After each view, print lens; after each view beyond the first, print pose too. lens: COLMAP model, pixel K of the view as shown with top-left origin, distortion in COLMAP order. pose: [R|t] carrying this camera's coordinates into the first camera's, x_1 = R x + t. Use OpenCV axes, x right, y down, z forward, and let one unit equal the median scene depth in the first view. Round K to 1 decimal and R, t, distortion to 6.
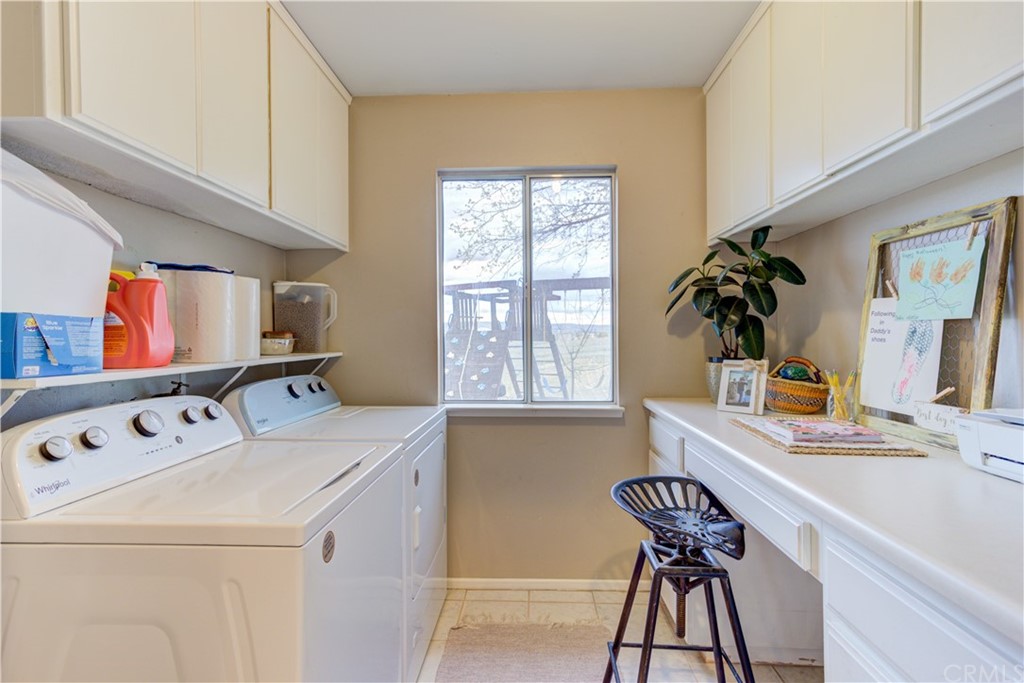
lens RADIAL K [[487.5, 0, 512.0], [0, 487.5, 336.5], [0, 0, 1]] dist [0.020963, 0.000768]
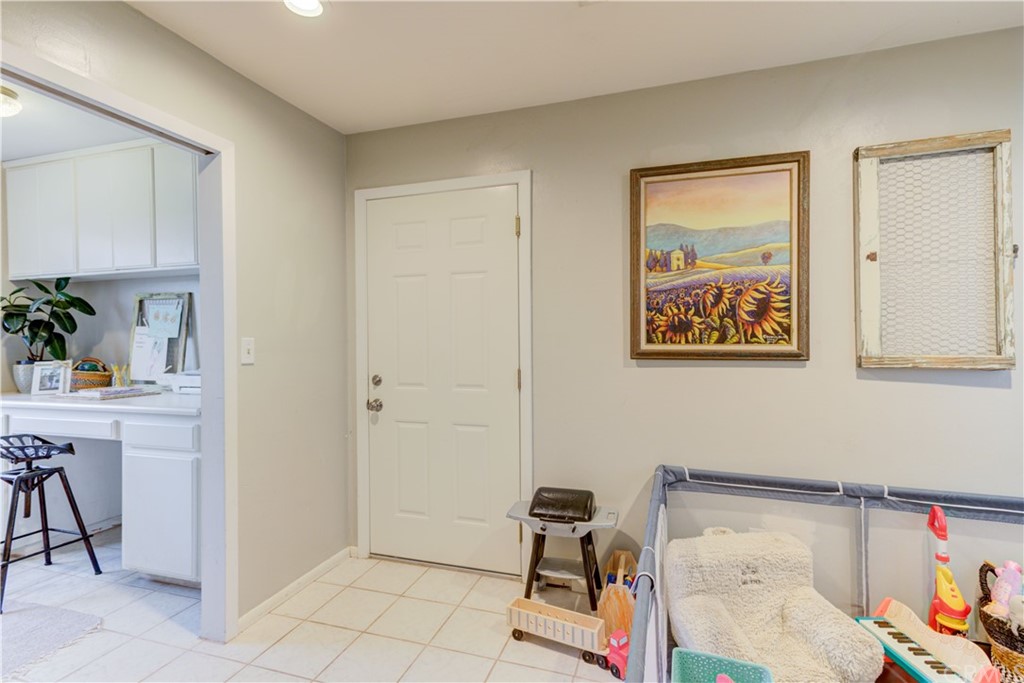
lens RADIAL K [[487.5, 0, 512.8], [0, 487.5, 336.2], [0, 0, 1]] dist [0.020963, 0.000768]
pose [[0.260527, 0.001815, 0.965465, -0.709396], [0.012294, 0.999911, -0.005197, -0.006030], [-0.965388, 0.013223, 0.260482, -0.879196]]
